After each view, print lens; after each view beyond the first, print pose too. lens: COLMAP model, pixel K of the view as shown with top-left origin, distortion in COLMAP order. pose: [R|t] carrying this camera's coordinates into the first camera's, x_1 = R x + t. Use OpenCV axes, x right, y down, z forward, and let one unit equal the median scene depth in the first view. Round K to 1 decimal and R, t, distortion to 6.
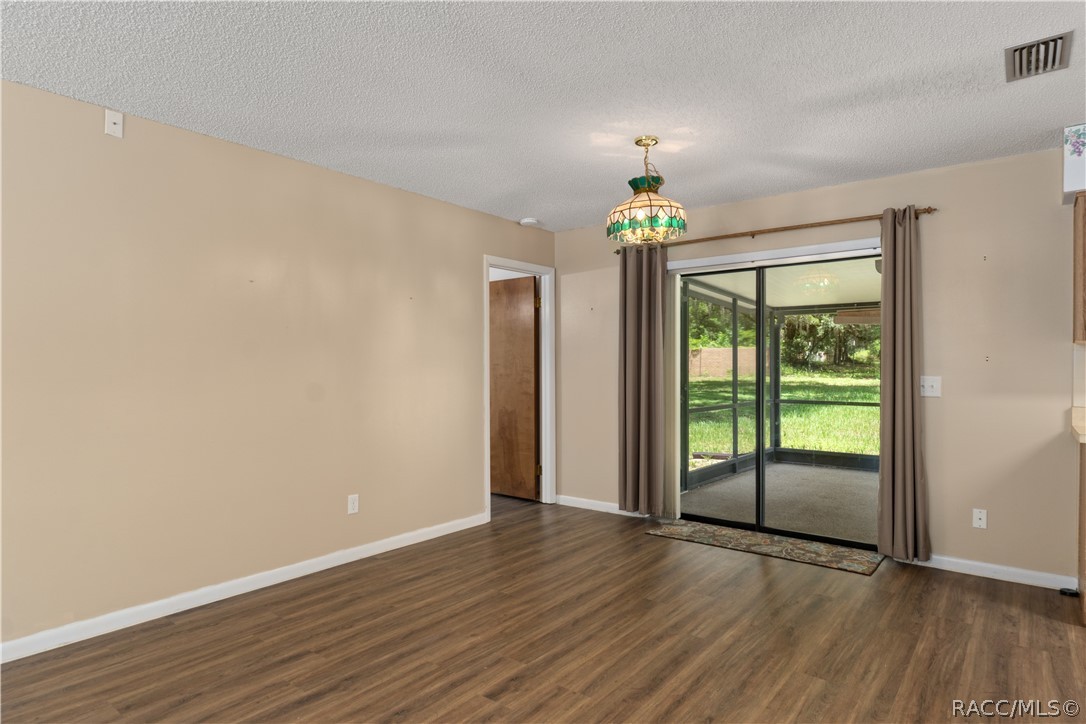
lens RADIAL K [[608.1, 0, 544.8], [0, 608.1, 376.0], [0, 0, 1]] dist [0.003997, 0.001610]
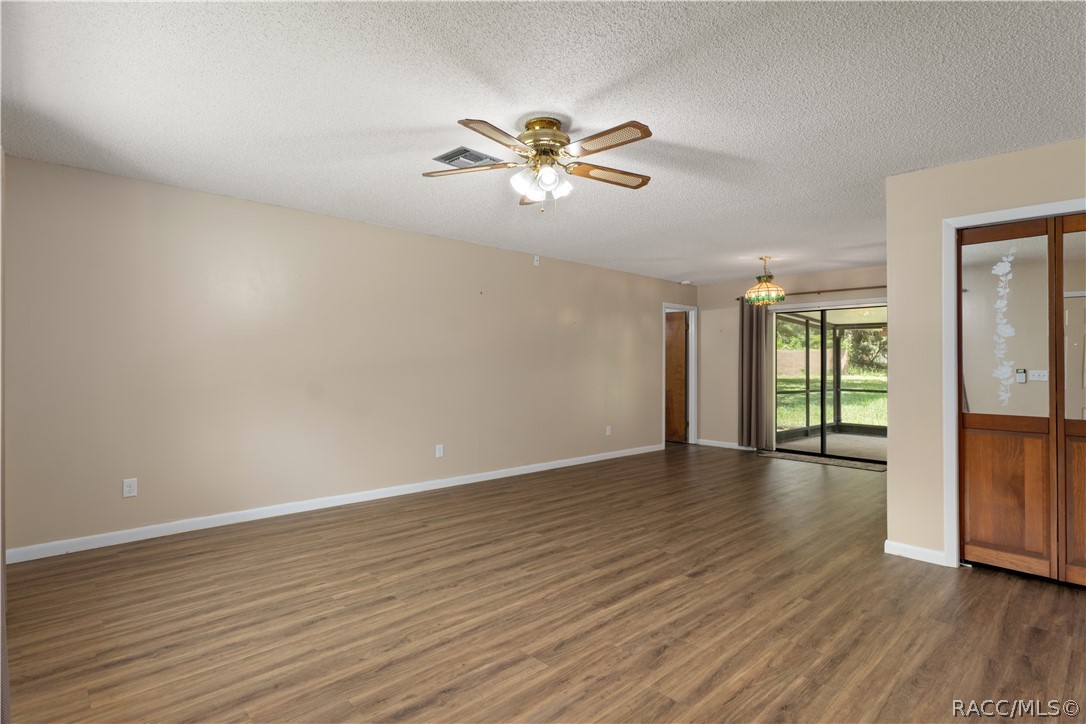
lens RADIAL K [[545.8, 0, 543.0], [0, 545.8, 362.0], [0, 0, 1]] dist [-0.002801, -0.000260]
pose [[0.989307, 0.008176, -0.145619, -0.232276], [-0.011283, 0.999726, -0.020525, 0.018915], [0.145411, 0.021949, 0.989128, -0.719586]]
